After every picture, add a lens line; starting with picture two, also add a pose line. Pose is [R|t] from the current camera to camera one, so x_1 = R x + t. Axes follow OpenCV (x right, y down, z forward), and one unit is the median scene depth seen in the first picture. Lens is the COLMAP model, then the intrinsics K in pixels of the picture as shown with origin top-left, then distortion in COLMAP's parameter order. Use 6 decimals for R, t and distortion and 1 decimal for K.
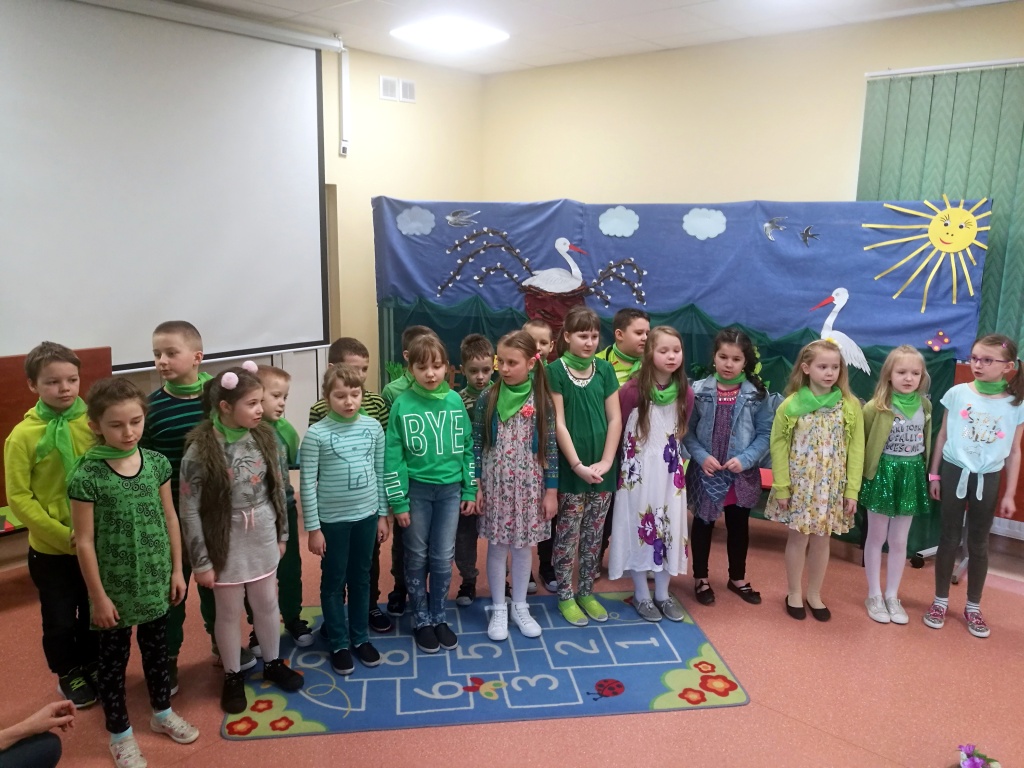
lens RADIAL K [[802.5, 0, 512.0], [0, 802.5, 384.0], [0, 0, 1]] dist [0.124578, -0.405050]
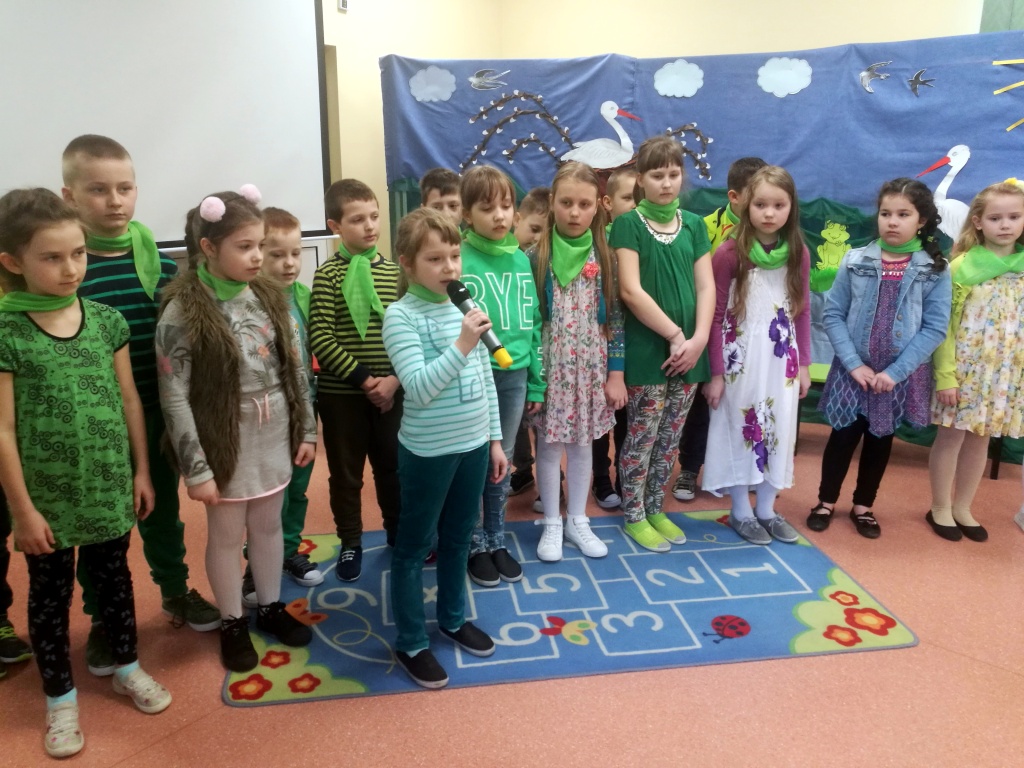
lens RADIAL K [[804.4, 0, 512.0], [0, 804.4, 384.0], [0, 0, 1]] dist [-0.027898, 0.057189]
pose [[0.999779, -0.014157, 0.015541, -0.065779], [0.013125, 0.997824, 0.064617, 0.066301], [-0.016422, -0.064398, 0.997789, 0.183324]]
